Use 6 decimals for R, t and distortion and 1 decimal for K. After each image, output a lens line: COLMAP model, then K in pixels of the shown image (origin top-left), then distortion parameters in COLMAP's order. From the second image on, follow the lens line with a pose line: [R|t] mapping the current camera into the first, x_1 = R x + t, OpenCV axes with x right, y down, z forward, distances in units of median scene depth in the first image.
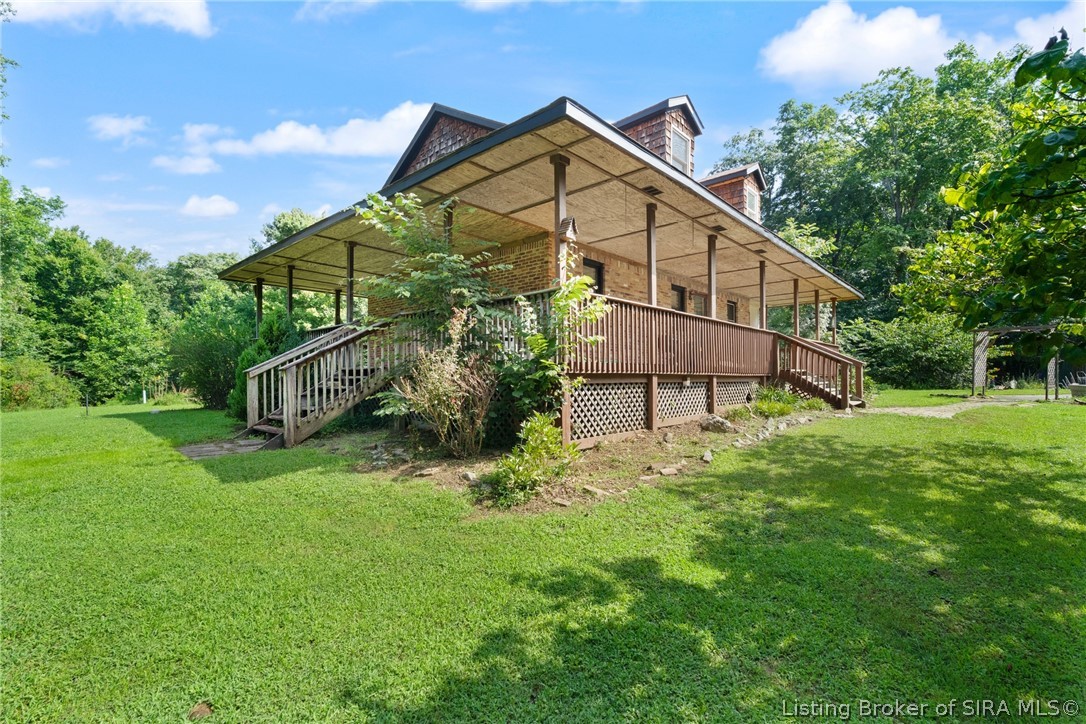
lens RADIAL K [[481.7, 0, 543.0], [0, 481.7, 362.0], [0, 0, 1]] dist [0.000983, -0.000189]
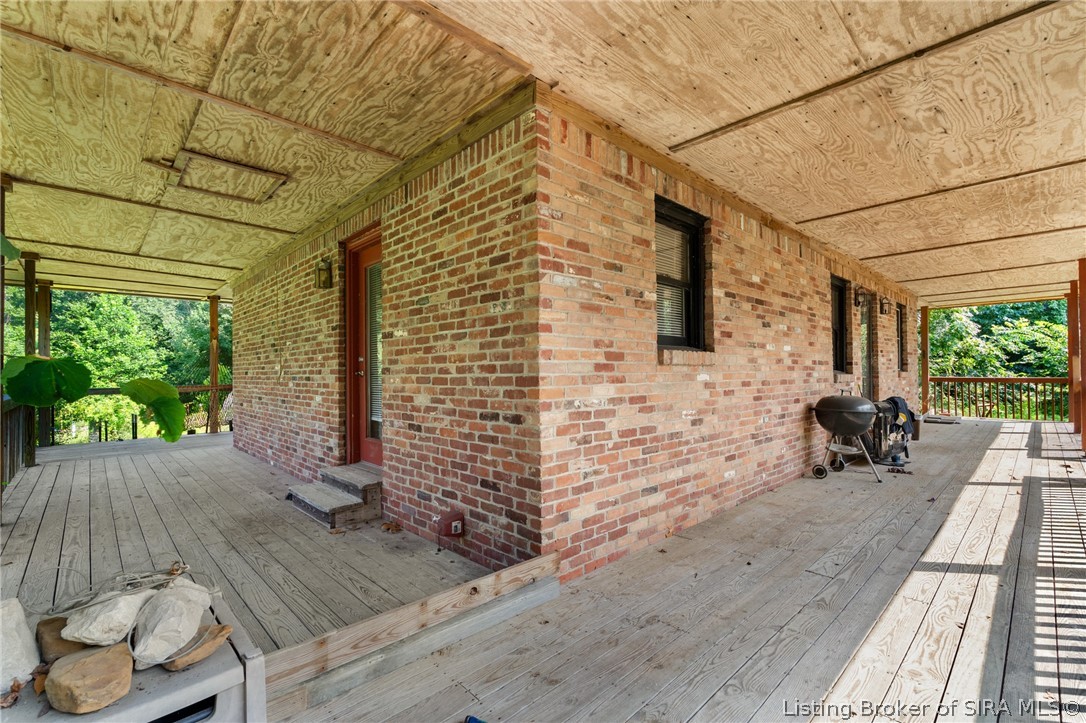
lens RADIAL K [[481.7, 0, 543.0], [0, 481.7, 361.5], [0, 0, 1]] dist [0.000983, -0.000189]
pose [[0.998191, -0.010509, -0.059191, 0.005296], [0.011028, 0.999903, 0.008449, -0.021727], [0.059096, -0.009086, 0.998211, 0.133891]]
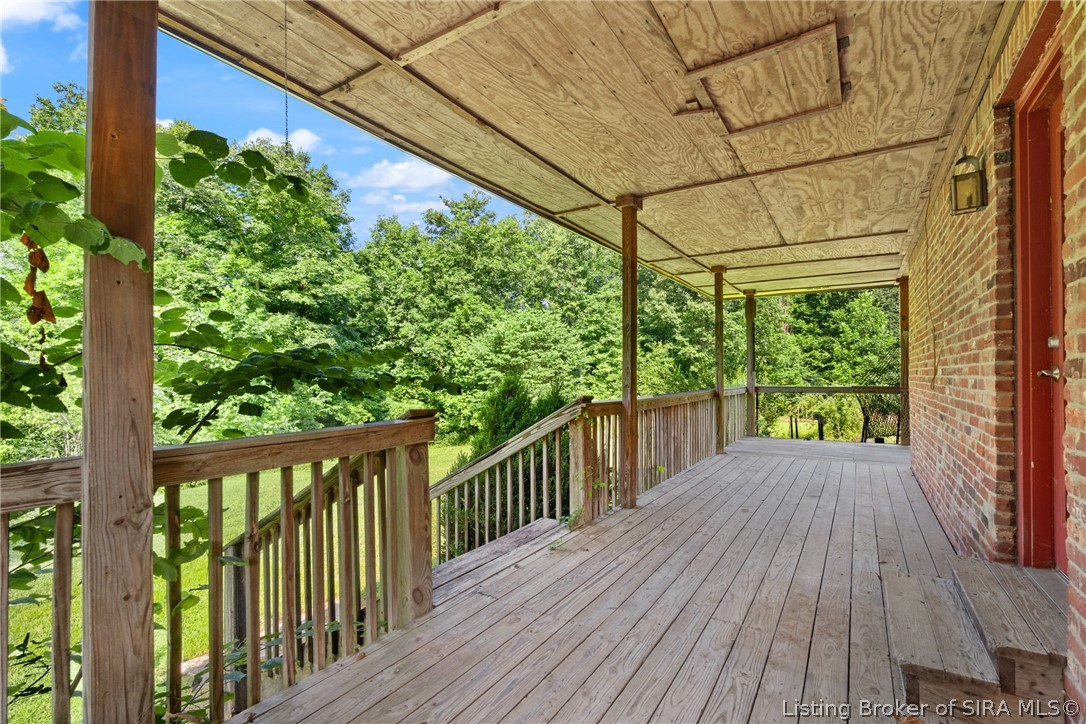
lens RADIAL K [[490.1, 0, 541.9], [0, 490.1, 373.4], [0, 0, 1]] dist [0.000016, -0.000233]
pose [[0.180240, -0.005085, -0.983610, -0.002208], [0.034059, 0.999419, 0.001074, -0.020522], [0.983033, -0.033694, 0.180309, 0.177240]]
